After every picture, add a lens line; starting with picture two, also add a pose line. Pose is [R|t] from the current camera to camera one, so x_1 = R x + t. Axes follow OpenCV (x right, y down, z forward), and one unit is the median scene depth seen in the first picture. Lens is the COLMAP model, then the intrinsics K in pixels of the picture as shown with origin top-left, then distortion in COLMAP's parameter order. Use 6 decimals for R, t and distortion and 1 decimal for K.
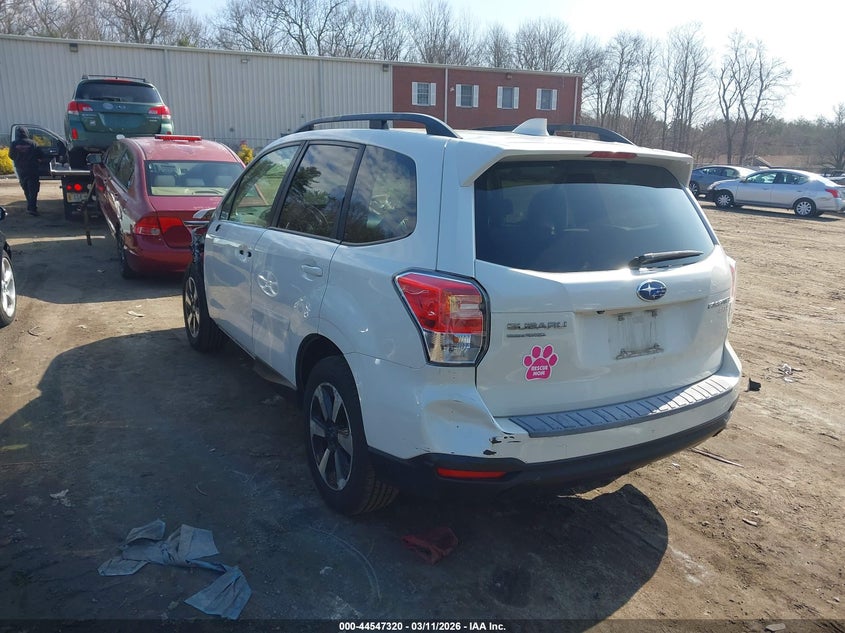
lens RADIAL K [[646.7, 0, 418.5], [0, 646.7, 322.6], [0, 0, 1]] dist [0.022437, -0.022805]
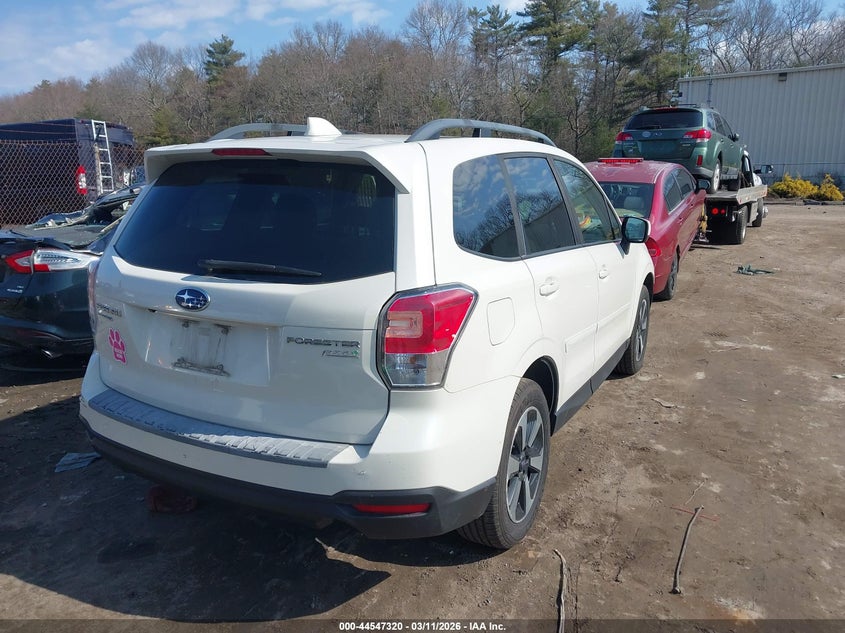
lens RADIAL K [[646.7, 0, 419.5], [0, 646.7, 316.3], [0, 0, 1]] dist [0.022437, -0.022805]
pose [[0.528905, 0.158655, -0.833719, 1.206379], [-0.202244, 0.977632, 0.057739, -0.134054], [0.824231, 0.138076, 0.549162, 0.719270]]
